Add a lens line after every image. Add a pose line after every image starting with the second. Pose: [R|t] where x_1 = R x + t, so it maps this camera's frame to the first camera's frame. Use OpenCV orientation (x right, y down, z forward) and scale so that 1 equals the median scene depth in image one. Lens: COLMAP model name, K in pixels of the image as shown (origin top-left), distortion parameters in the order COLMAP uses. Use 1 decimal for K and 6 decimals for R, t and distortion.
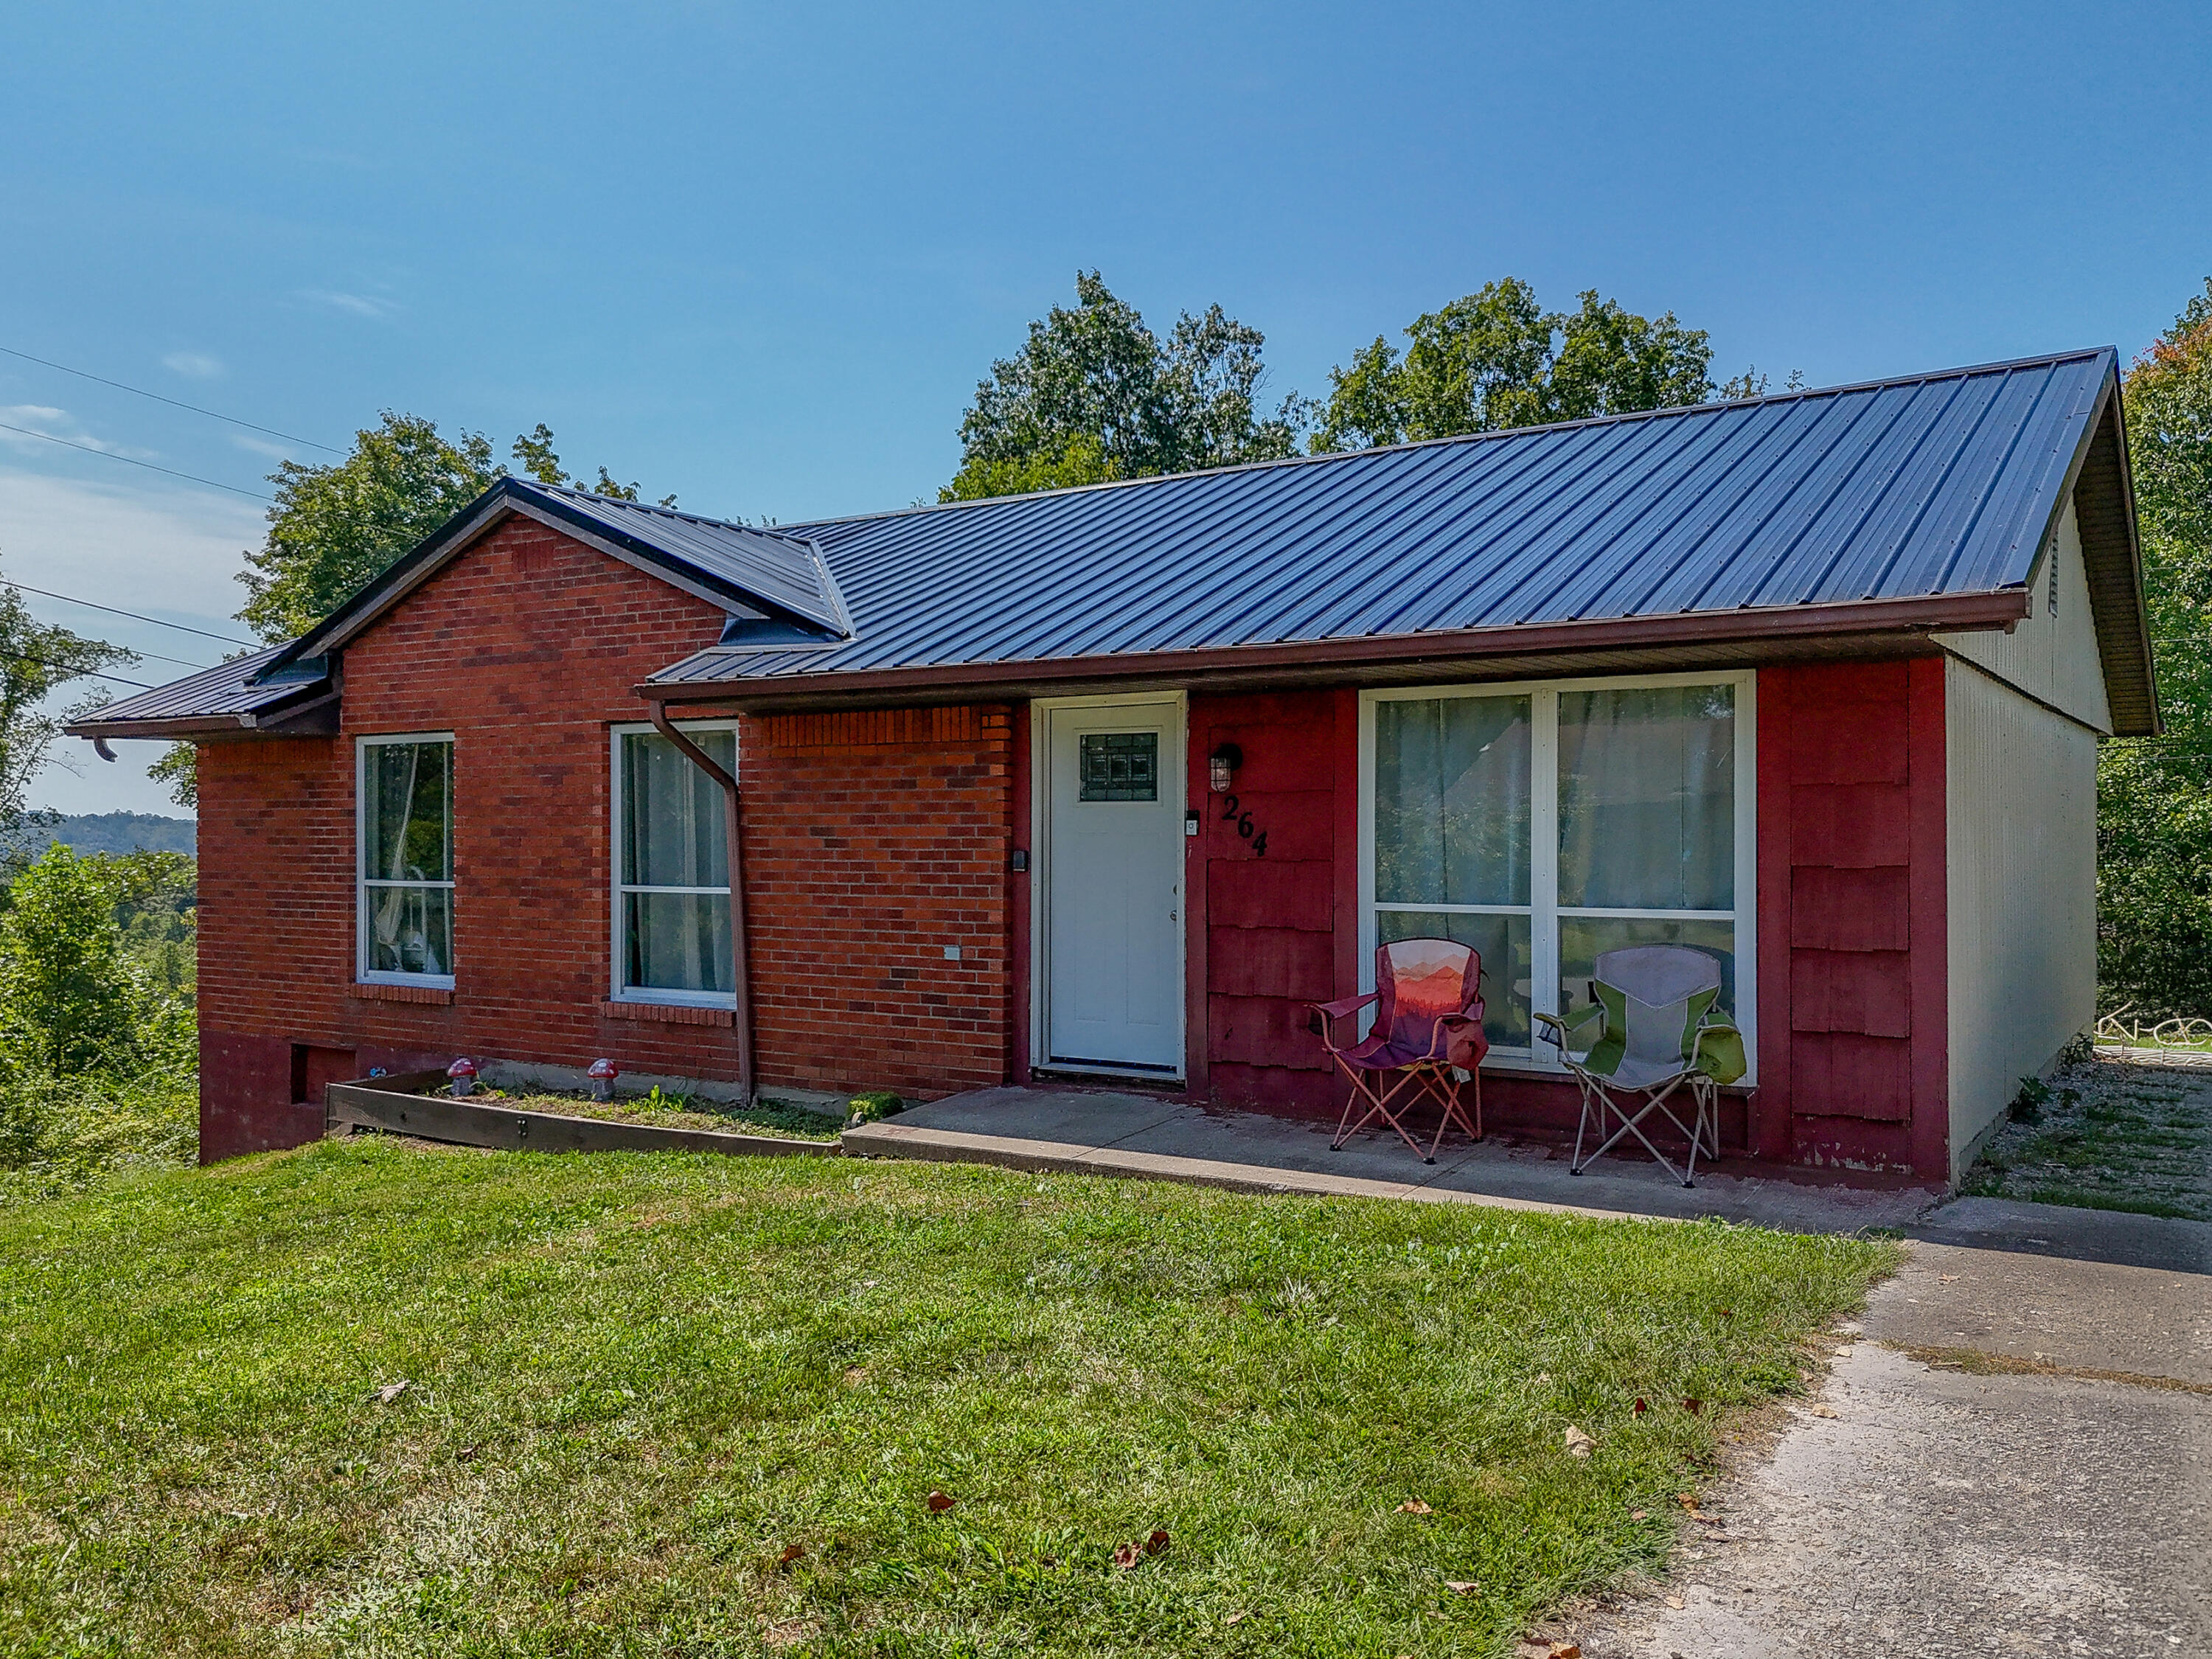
lens RADIAL K [[1641.5, 0, 1115.7], [0, 1641.5, 838.0], [0, 0, 1]] dist [0.058959, -0.060208]
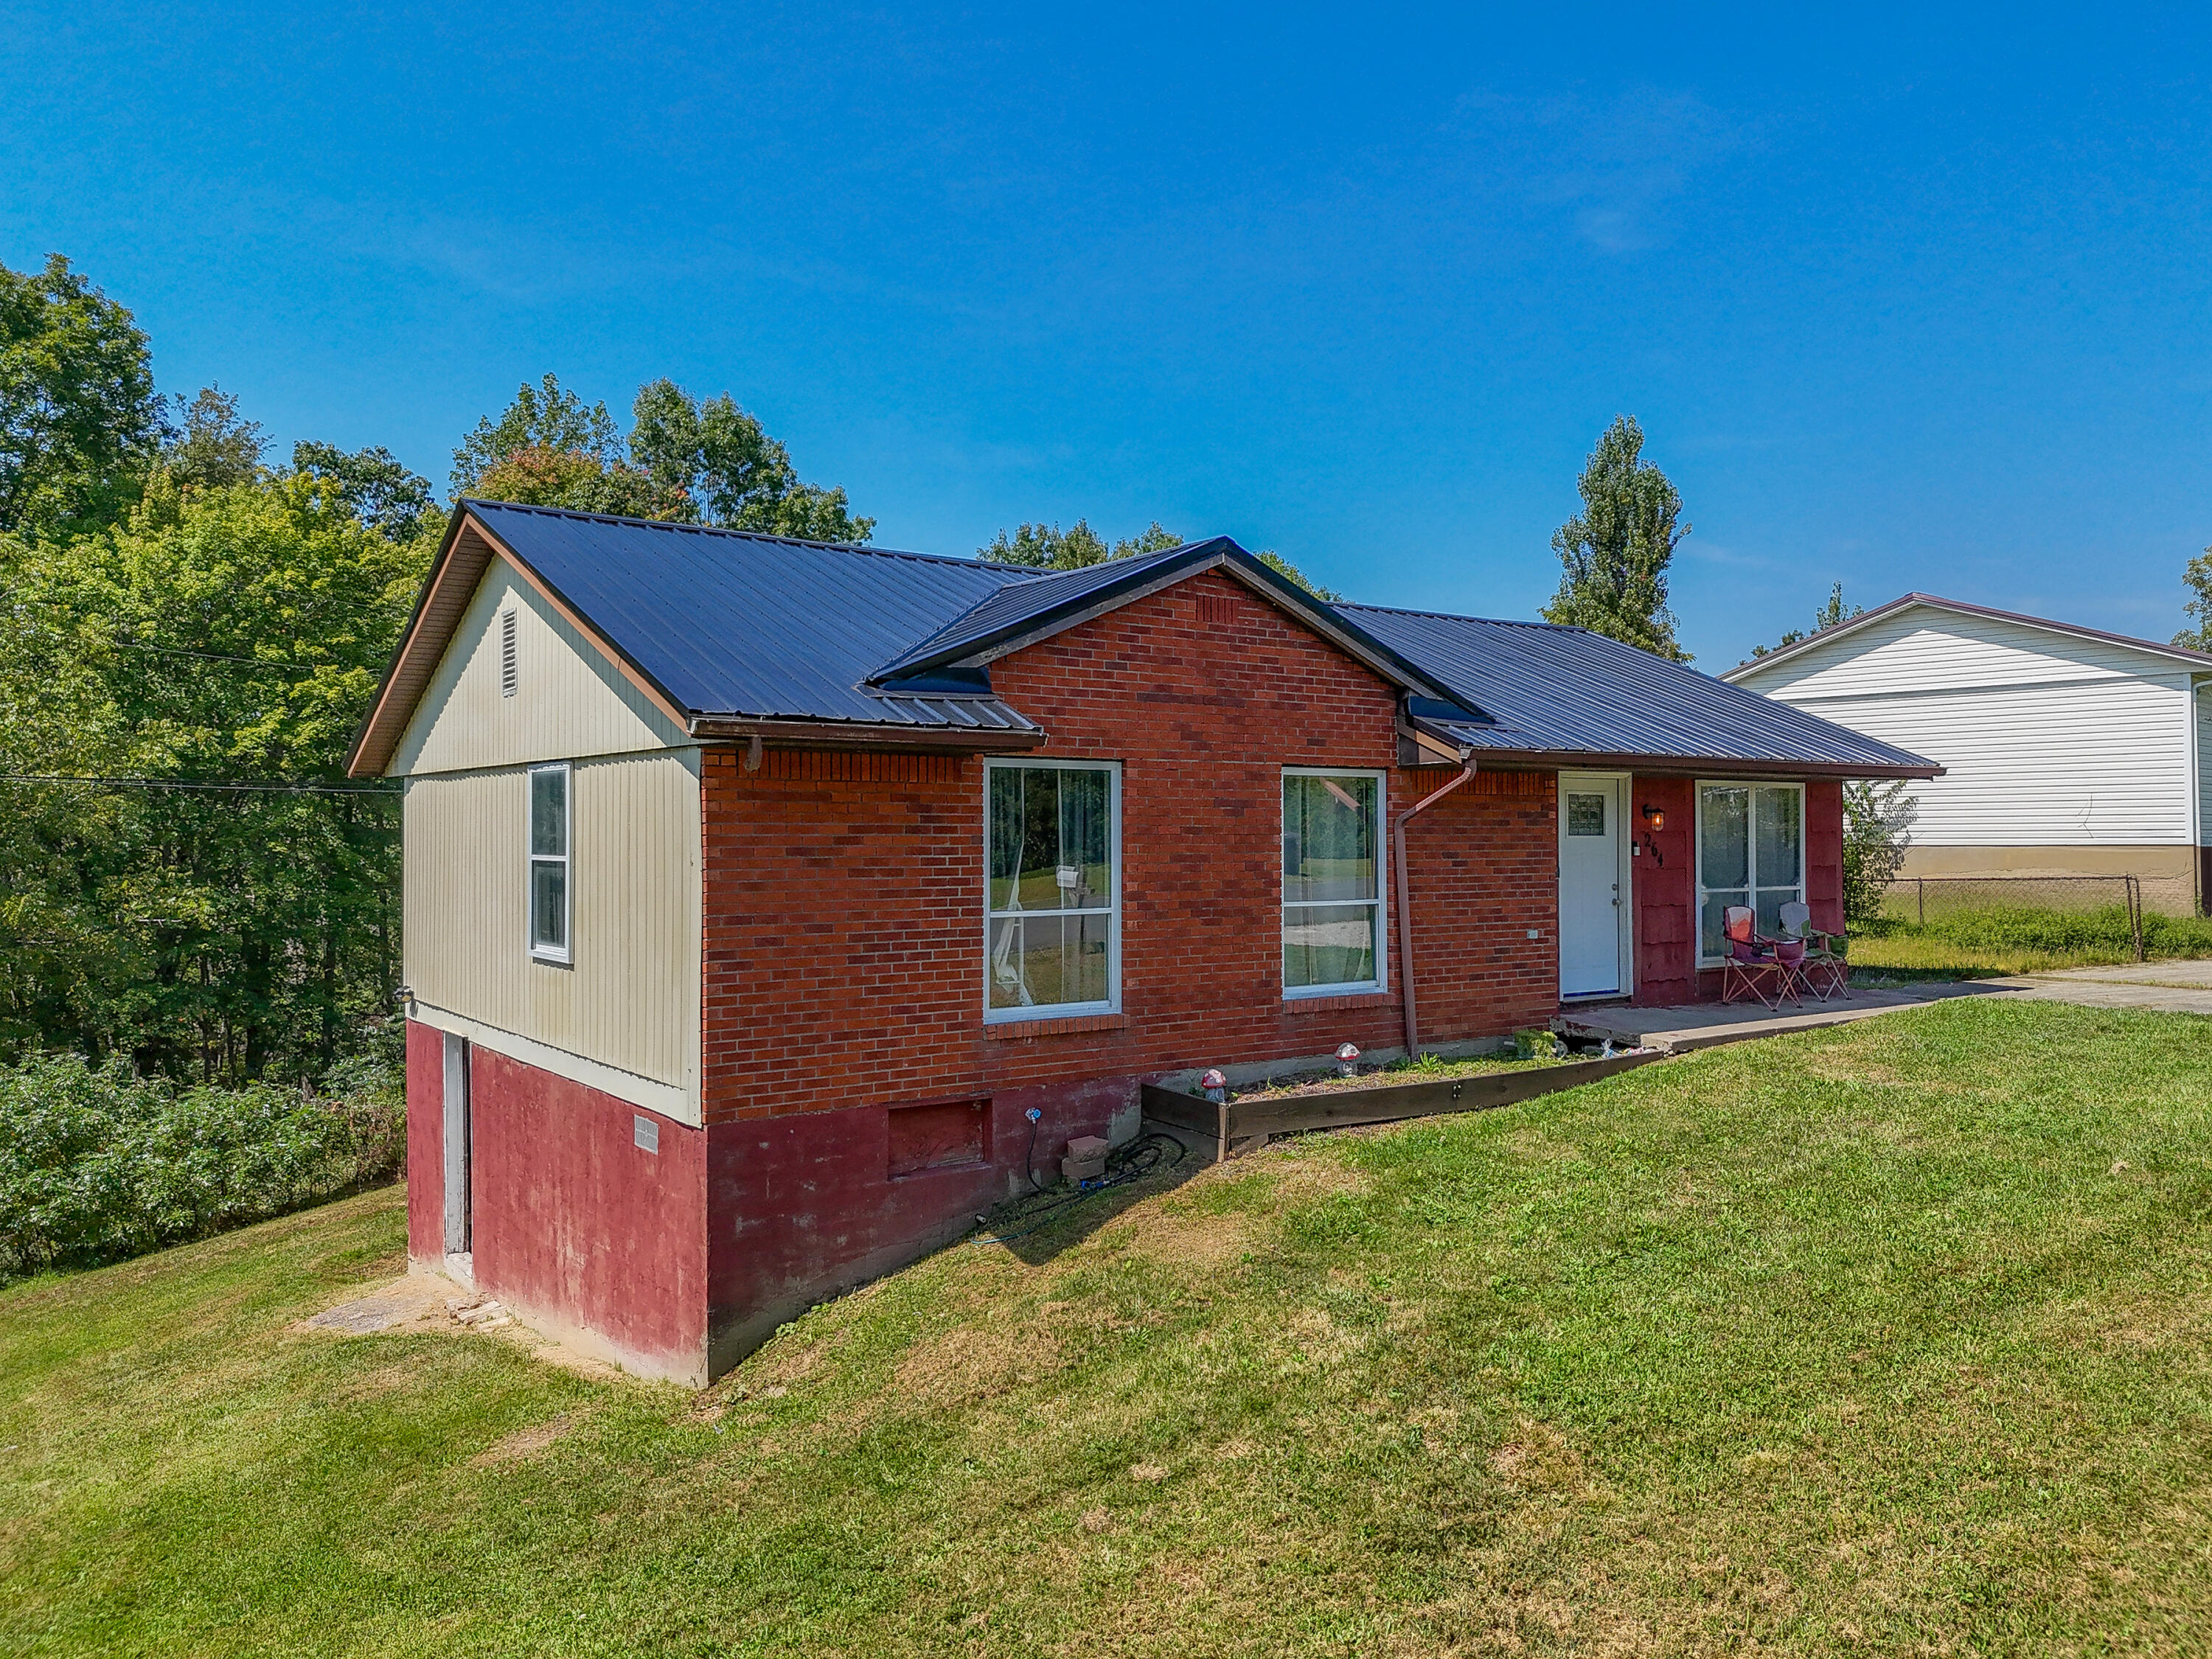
lens RADIAL K [[1641.5, 0, 972.9], [0, 1641.5, 809.5], [0, 0, 1]] dist [0.058959, -0.060208]
pose [[0.420441, 0.011649, 0.907245, -1.465802], [0.001956, 0.999904, -0.013745, -0.022068], [-0.907318, 0.007554, 0.420378, 0.703633]]
